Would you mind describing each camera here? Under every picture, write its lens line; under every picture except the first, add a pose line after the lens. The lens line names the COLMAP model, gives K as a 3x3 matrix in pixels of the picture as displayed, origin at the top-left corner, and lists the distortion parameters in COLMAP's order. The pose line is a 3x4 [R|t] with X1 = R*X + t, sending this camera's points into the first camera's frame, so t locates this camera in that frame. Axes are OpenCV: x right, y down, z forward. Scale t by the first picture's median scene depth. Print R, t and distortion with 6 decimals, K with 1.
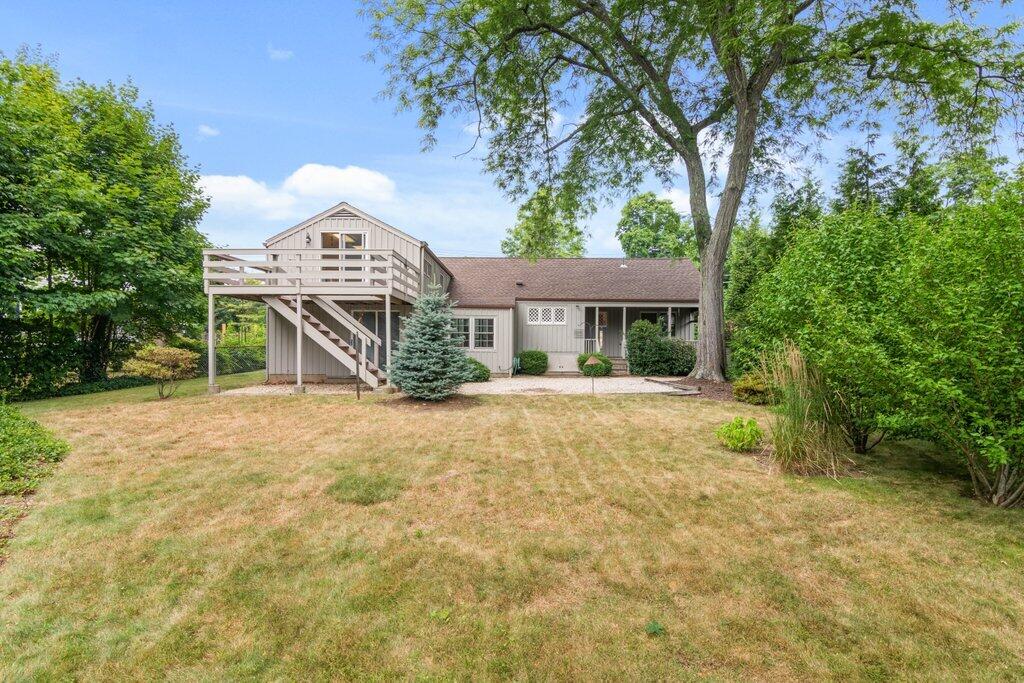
lens RADIAL K [[494.8, 0, 505.5], [0, 494.8, 347.5], [0, 0, 1]] dist [-0.001359, -0.000212]
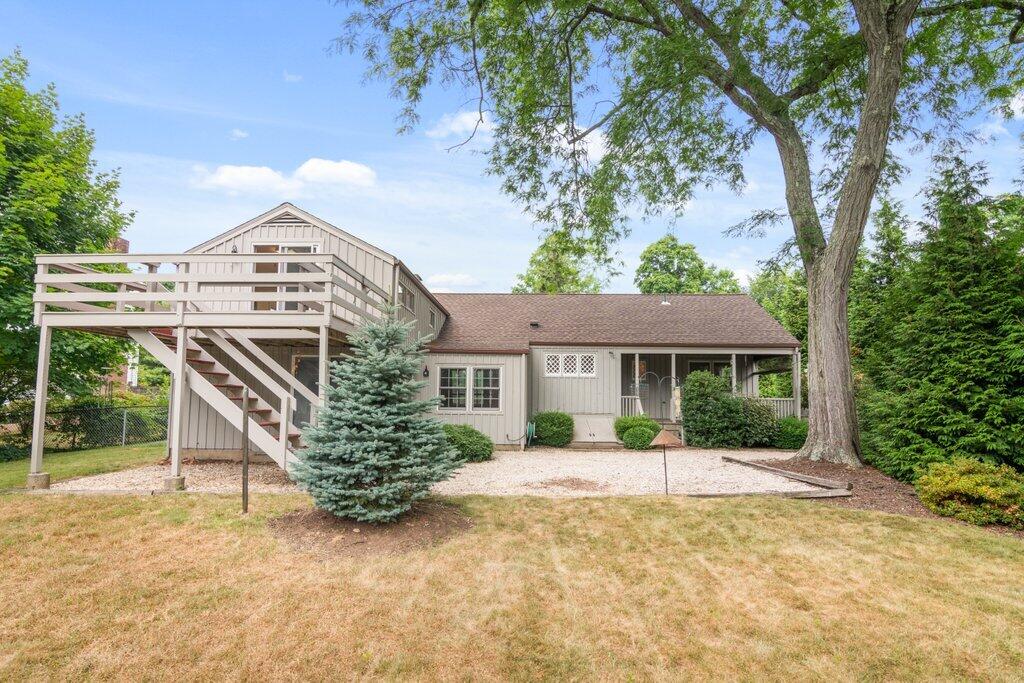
lens RADIAL K [[494.8, 0, 505.5], [0, 494.8, 347.5], [0, 0, 1]] dist [-0.001359, -0.000212]
pose [[0.999744, 0.000521, -0.022630, 0.001142], [-0.002945, 0.994231, -0.107224, -0.011599], [0.022443, 0.107263, 0.993977, 0.289954]]
